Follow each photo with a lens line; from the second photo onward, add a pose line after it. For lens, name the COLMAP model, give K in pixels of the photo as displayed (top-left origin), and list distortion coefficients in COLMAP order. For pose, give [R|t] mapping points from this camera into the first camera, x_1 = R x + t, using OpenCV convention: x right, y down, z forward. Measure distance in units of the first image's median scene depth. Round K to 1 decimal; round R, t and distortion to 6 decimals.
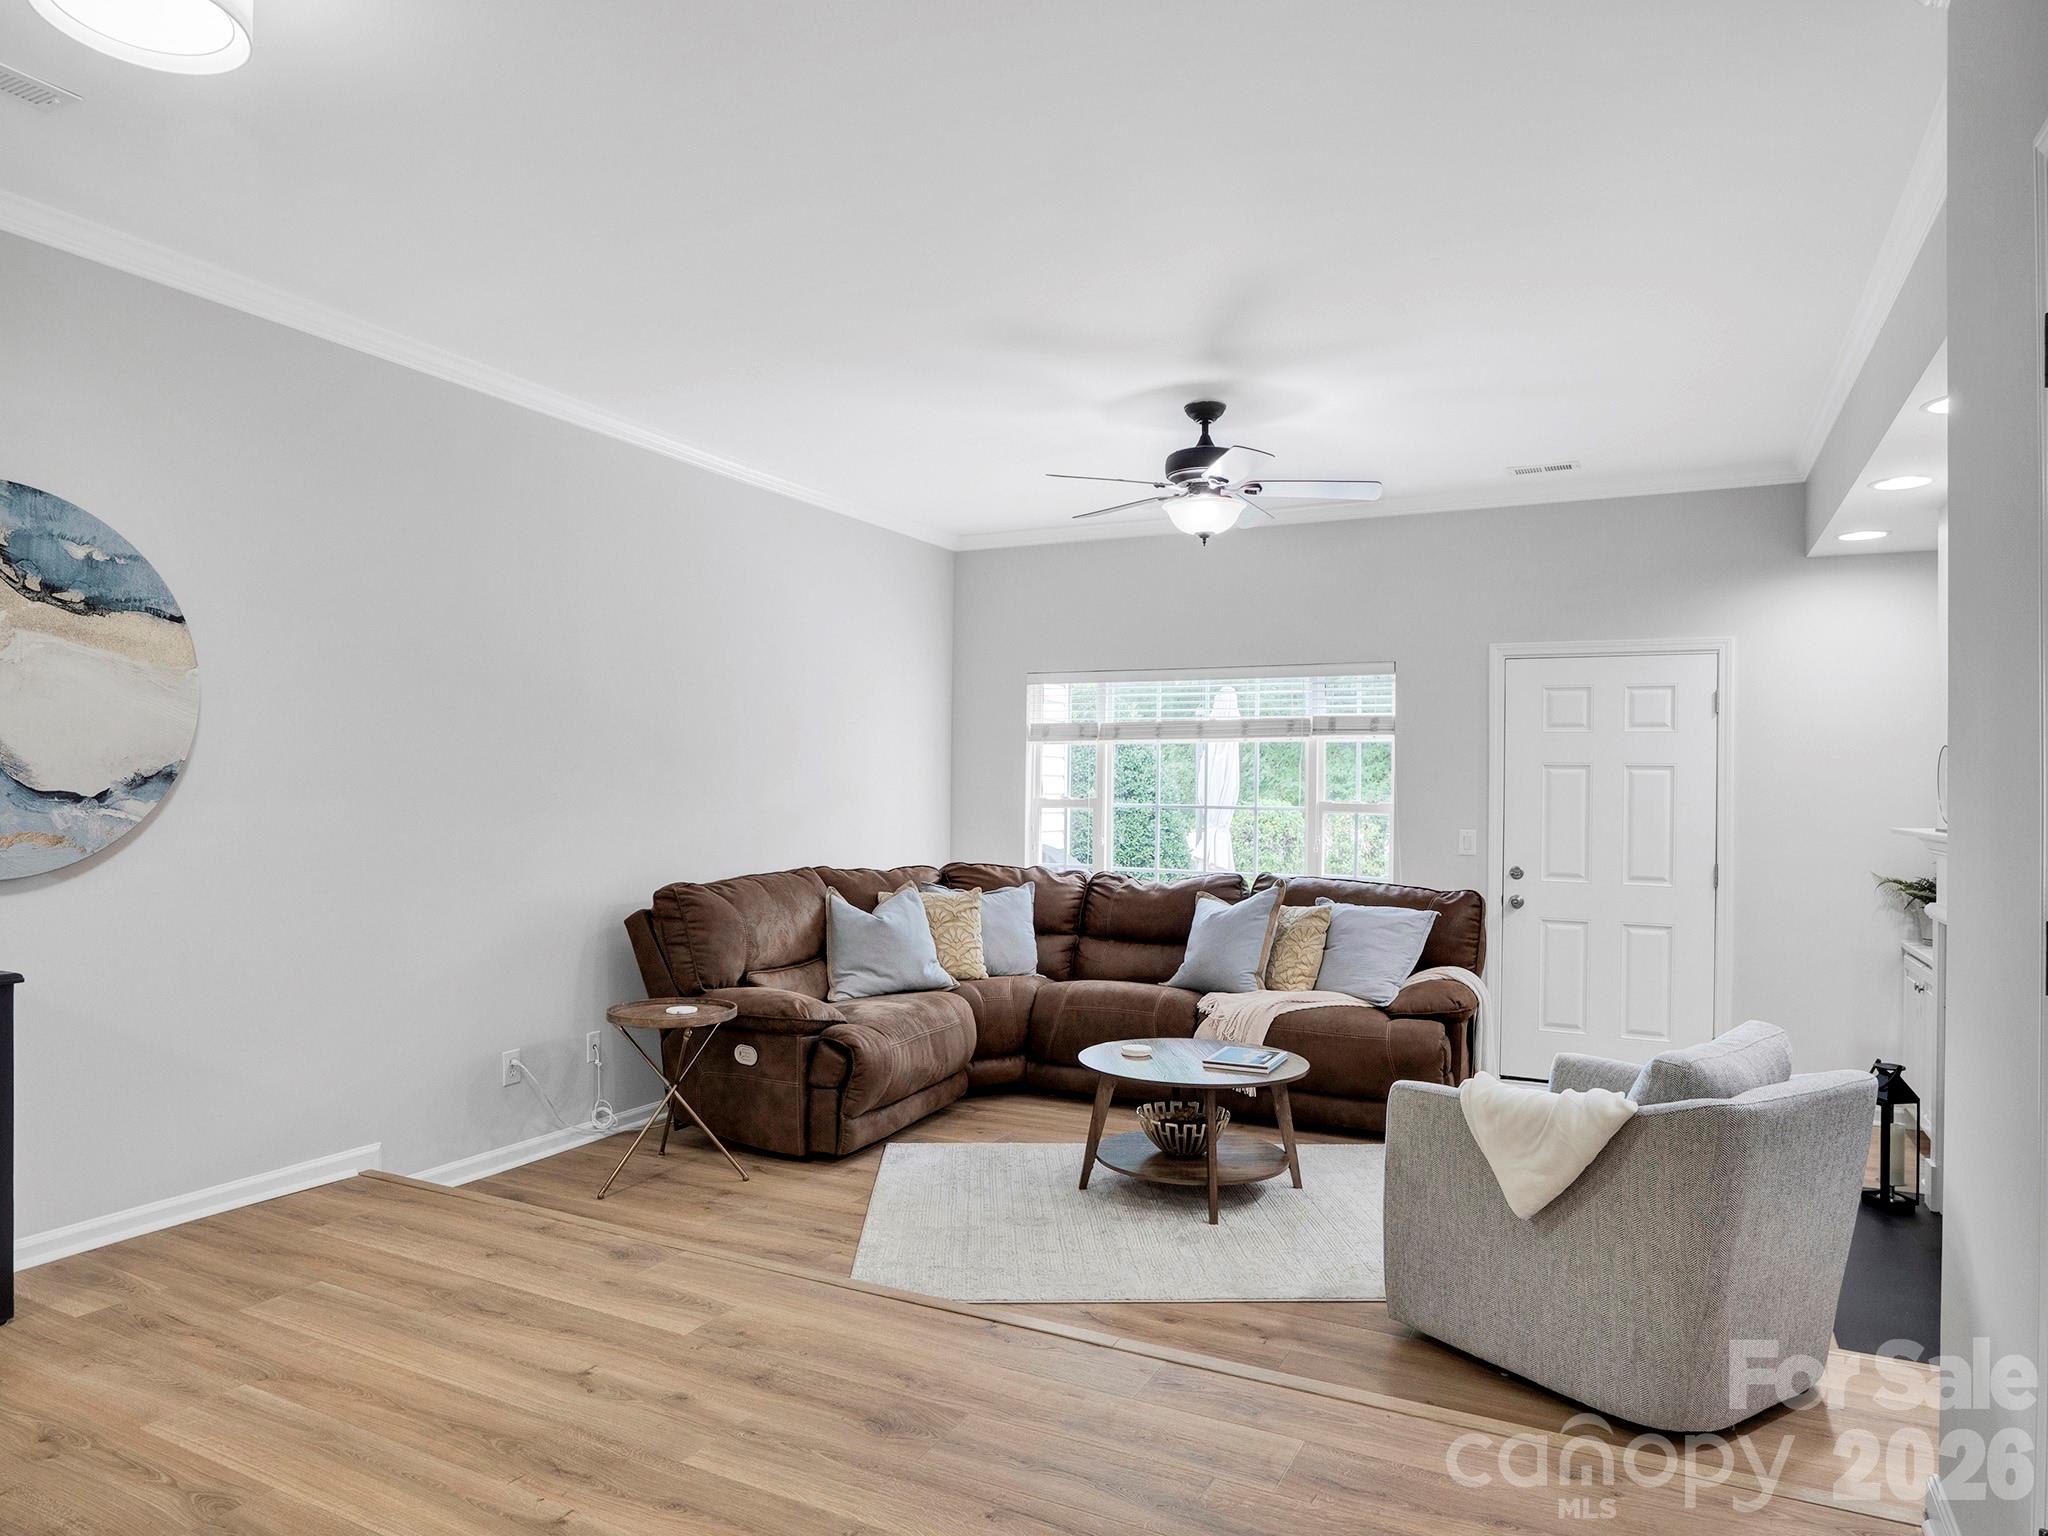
lens RADIAL K [[1253.2, 0, 1031.8], [0, 1253.2, 775.2], [0, 0, 1]] dist [-0.035317, 0.002091]
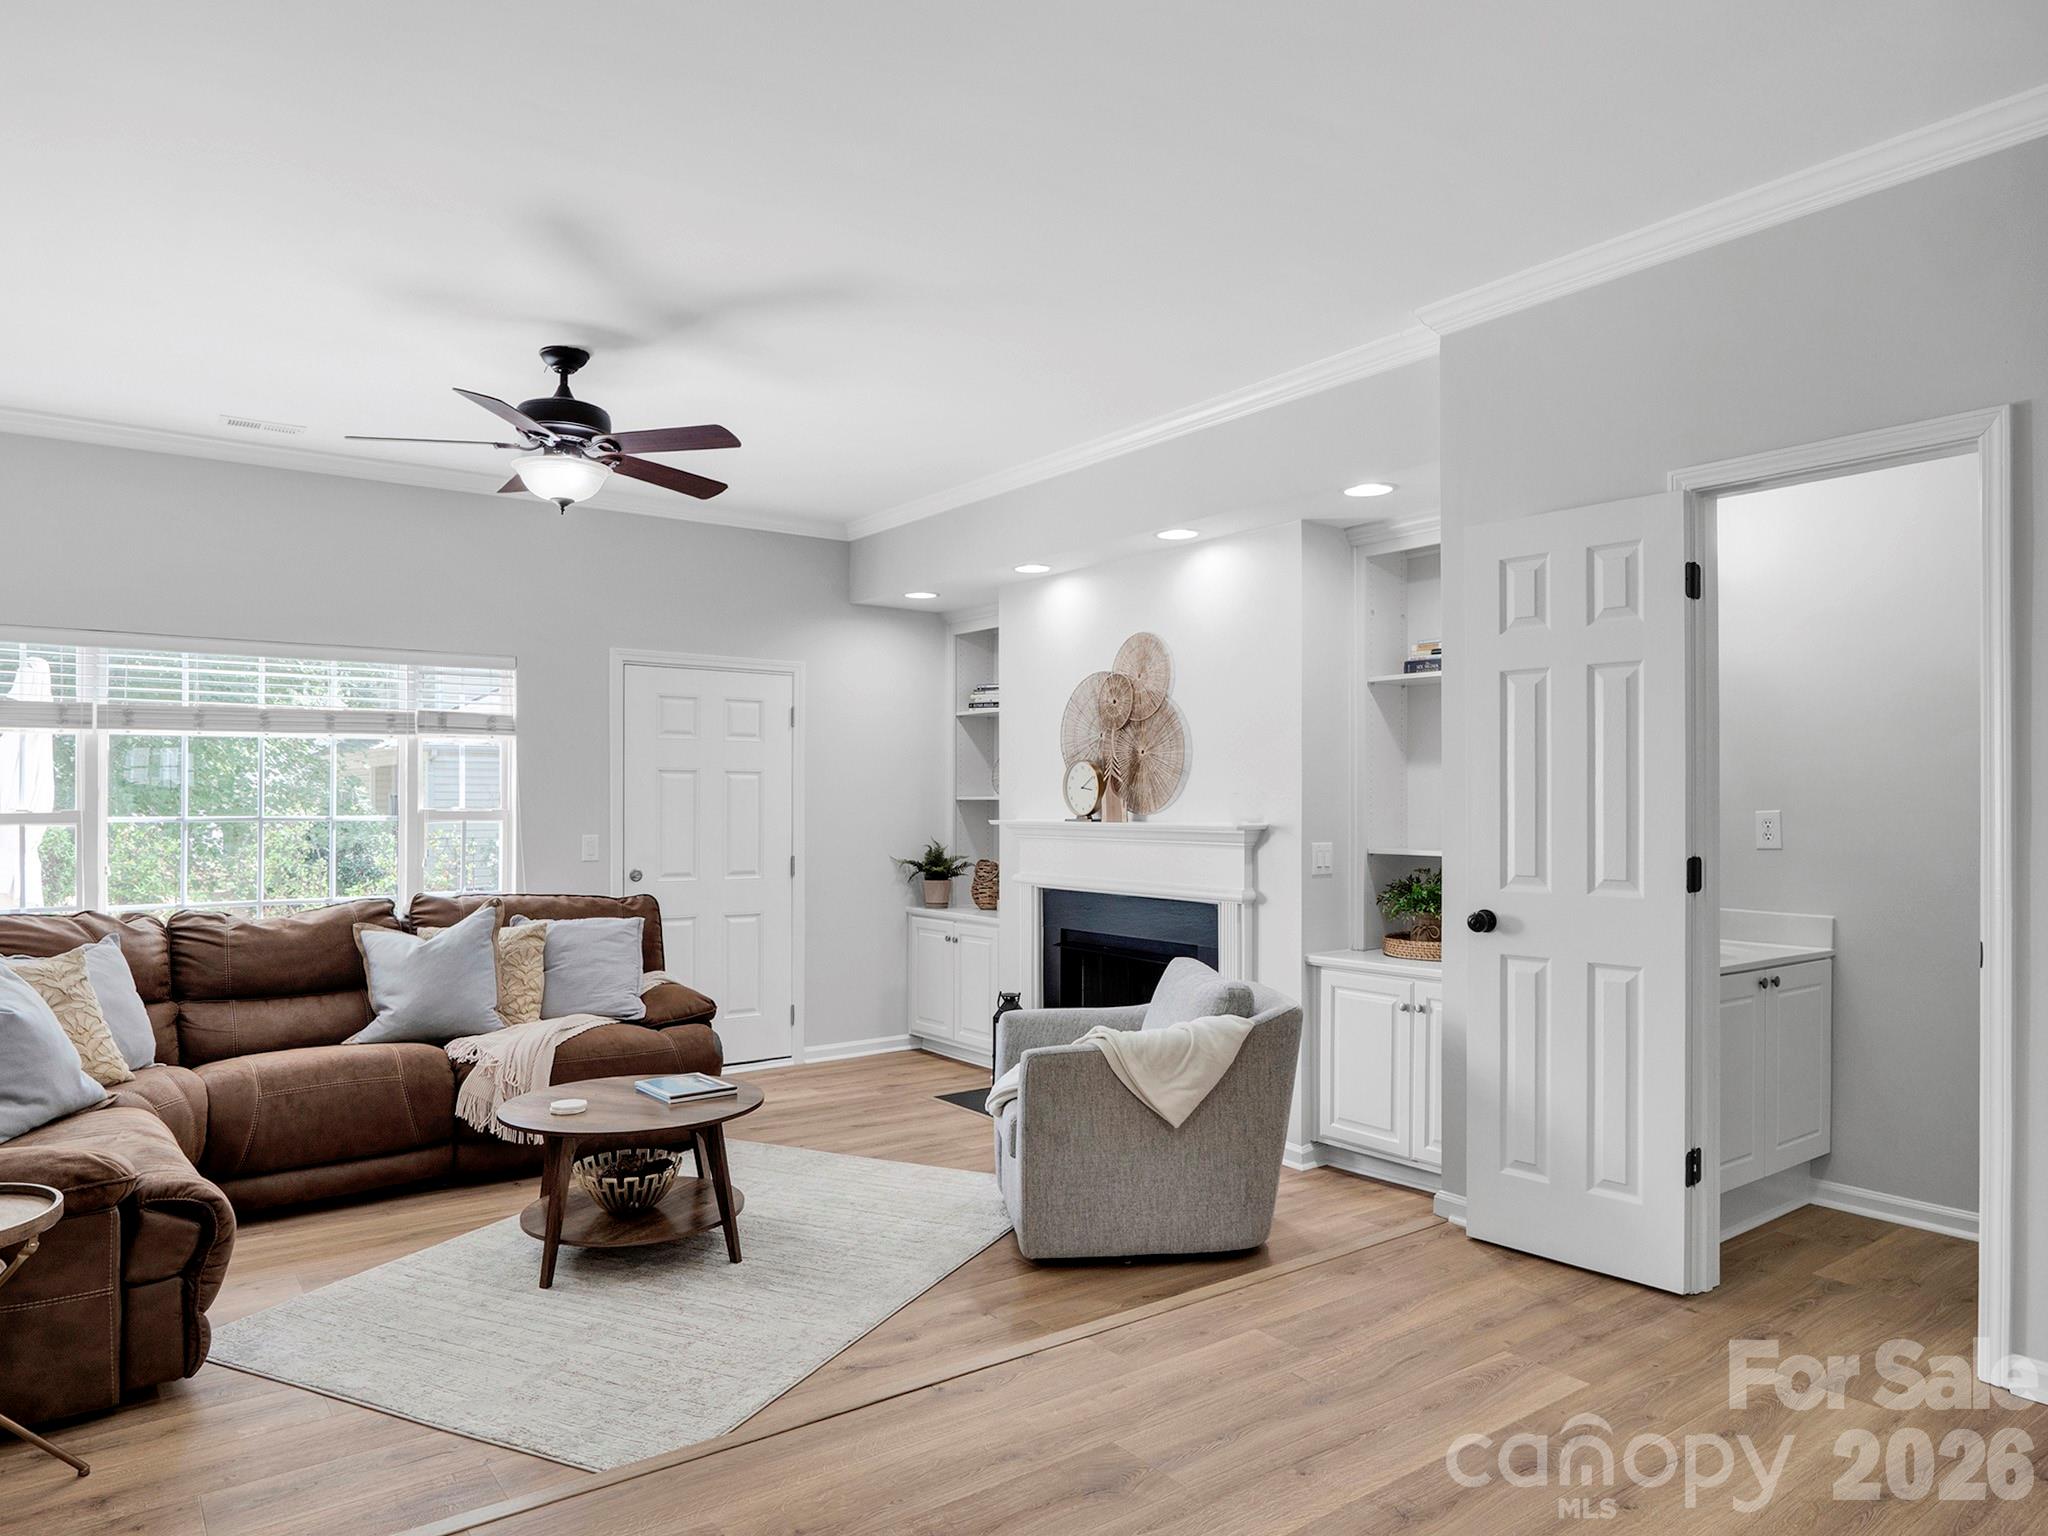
lens RADIAL K [[1280.2, 0, 991.0], [0, 1280.2, 793.7], [0, 0, 1]] dist [-0.027346, 0.003413]
pose [[0.467326, -0.008115, 0.884048, -0.470382], [-0.004072, 0.999928, 0.011332, -0.001544], [-0.884076, -0.008896, 0.467259, 0.303191]]
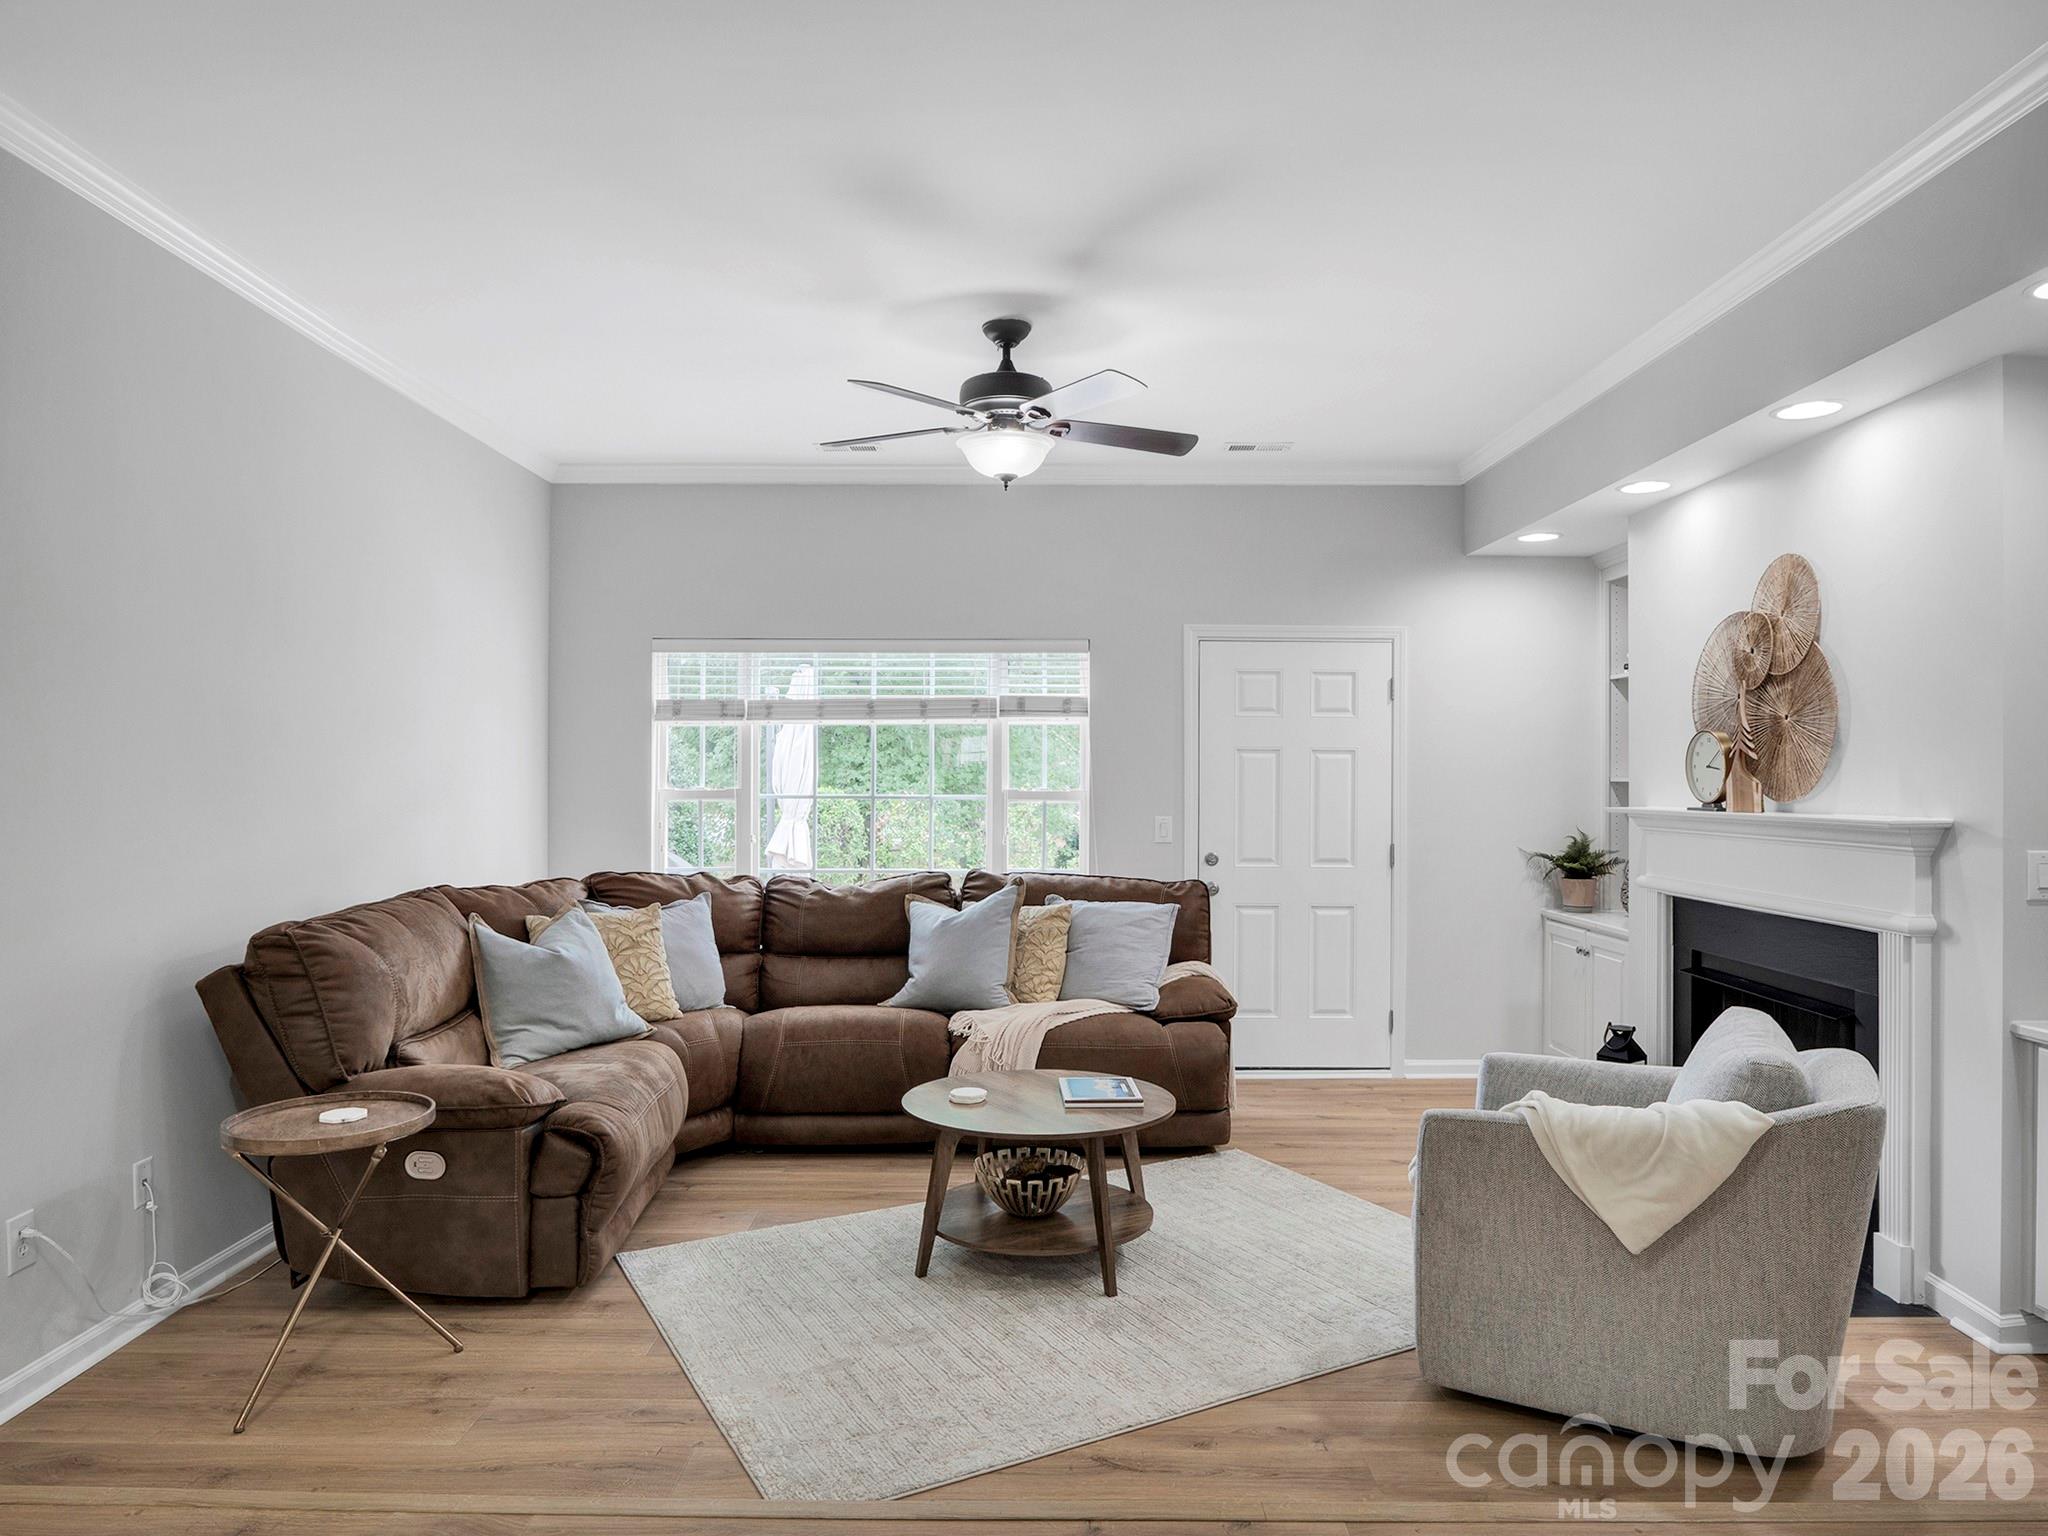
lens RADIAL K [[1259.2, 0, 1014.0], [0, 1259.2, 772.6], [0, 0, 1]] dist [-0.028734, 0.006461]
pose [[0.898037, -0.007305, 0.439859, -0.218316], [0.003358, 0.999947, 0.009753, 0.000010], [-0.439907, -0.007282, 0.898014, 0.214355]]
